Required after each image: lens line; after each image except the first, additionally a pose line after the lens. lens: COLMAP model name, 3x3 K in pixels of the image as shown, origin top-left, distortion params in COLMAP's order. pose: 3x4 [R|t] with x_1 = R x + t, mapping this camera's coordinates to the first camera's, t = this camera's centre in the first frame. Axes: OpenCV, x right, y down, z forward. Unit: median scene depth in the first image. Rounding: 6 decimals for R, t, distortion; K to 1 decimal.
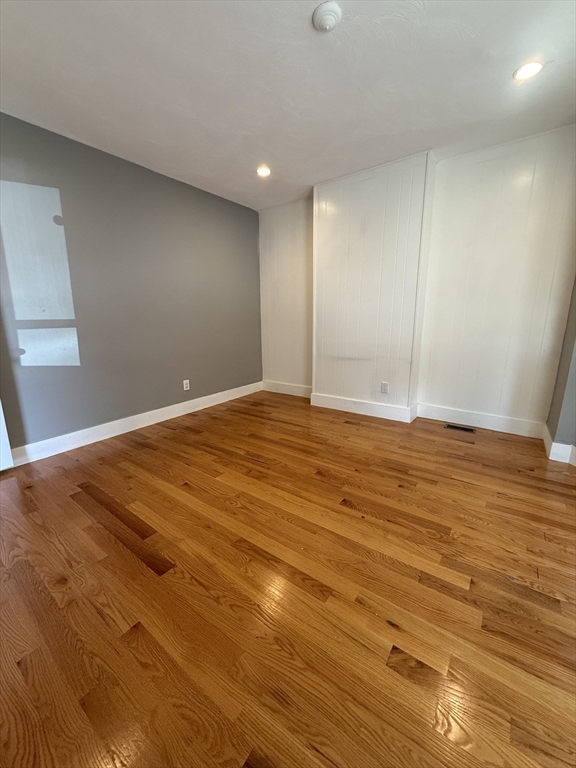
lens RADIAL K [[306.2, 0, 286.3], [0, 306.2, 385.2], [0, 0, 1]] dist [-0.004182, -0.000358]
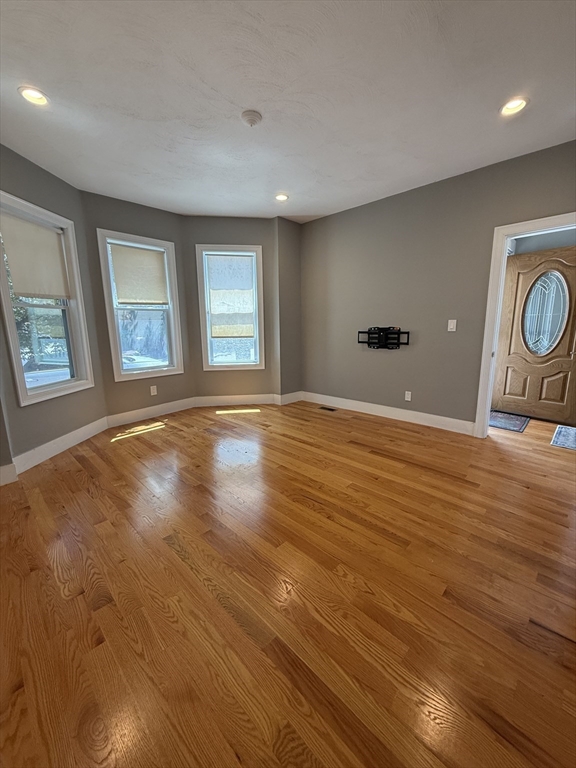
lens RADIAL K [[306.2, 0, 286.0], [0, 306.2, 388.8], [0, 0, 1]] dist [-0.004182, -0.000358]
pose [[-0.991338, -0.012008, 0.130784, -0.118993], [0.043588, 0.909285, 0.413886, -0.380293], [-0.123890, 0.416001, -0.900885, 1.585528]]
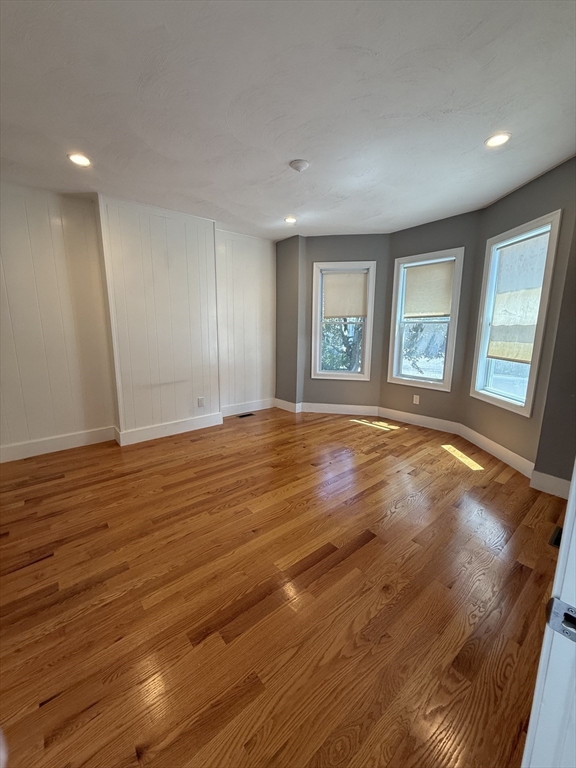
lens RADIAL K [[306.2, 0, 290.1], [0, 306.2, 386.5], [0, 0, 1]] dist [-0.004182, -0.000358]
pose [[0.230812, -0.179151, 0.956363, -0.932570], [0.206539, 0.969525, 0.131769, -0.176065], [-0.950825, 0.167113, 0.260779, 0.473640]]
